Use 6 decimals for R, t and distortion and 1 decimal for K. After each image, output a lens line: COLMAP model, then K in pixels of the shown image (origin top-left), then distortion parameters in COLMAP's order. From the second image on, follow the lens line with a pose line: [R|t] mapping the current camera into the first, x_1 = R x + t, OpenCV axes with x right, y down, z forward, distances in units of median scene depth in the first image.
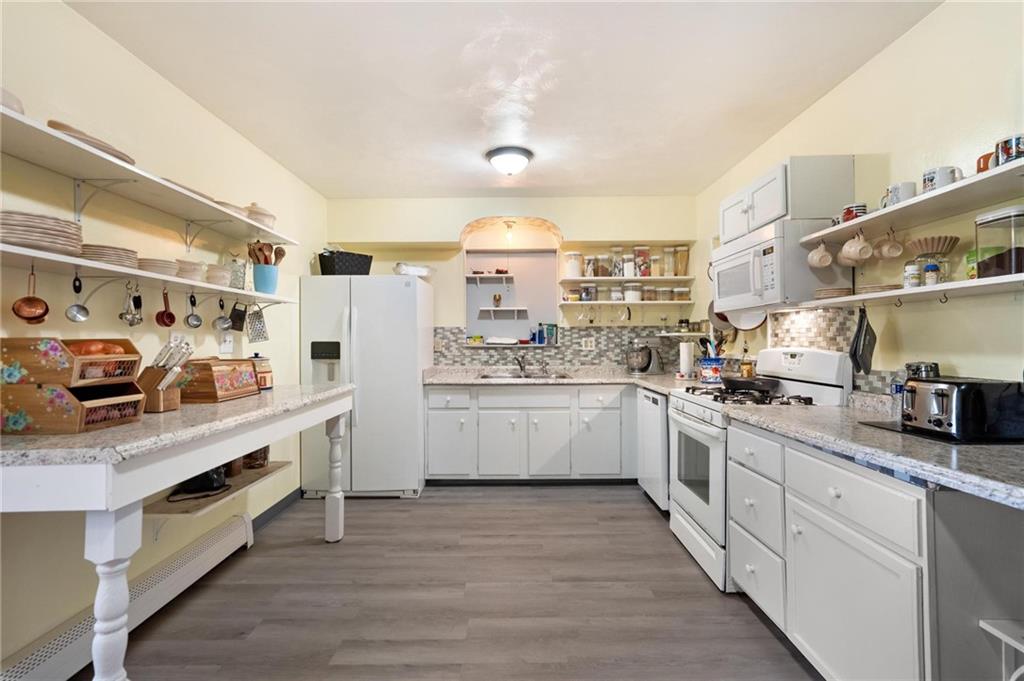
lens RADIAL K [[474.1, 0, 514.8], [0, 474.1, 337.6], [0, 0, 1]] dist [-0.003274, -0.000858]
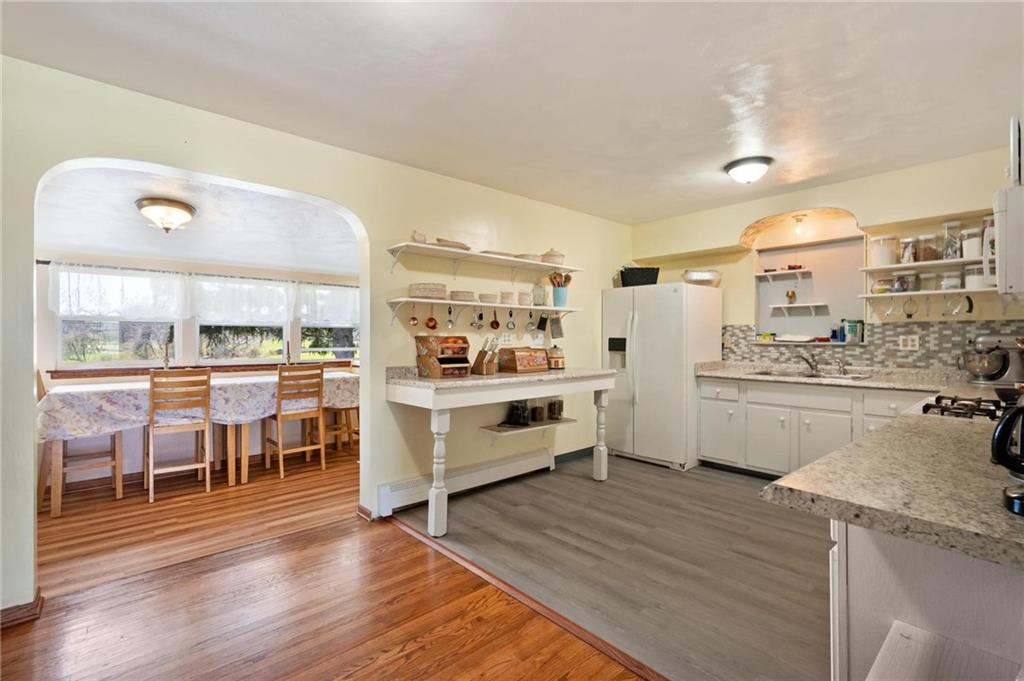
lens RADIAL K [[454.6, 0, 506.6], [0, 454.6, 338.1], [0, 0, 1]] dist [-0.018260, -0.000252]
pose [[0.662974, 0.006919, -0.748610, 0.391265], [0.000494, 0.999953, 0.009680, -0.004206], [0.748642, -0.006787, 0.662940, -0.081954]]
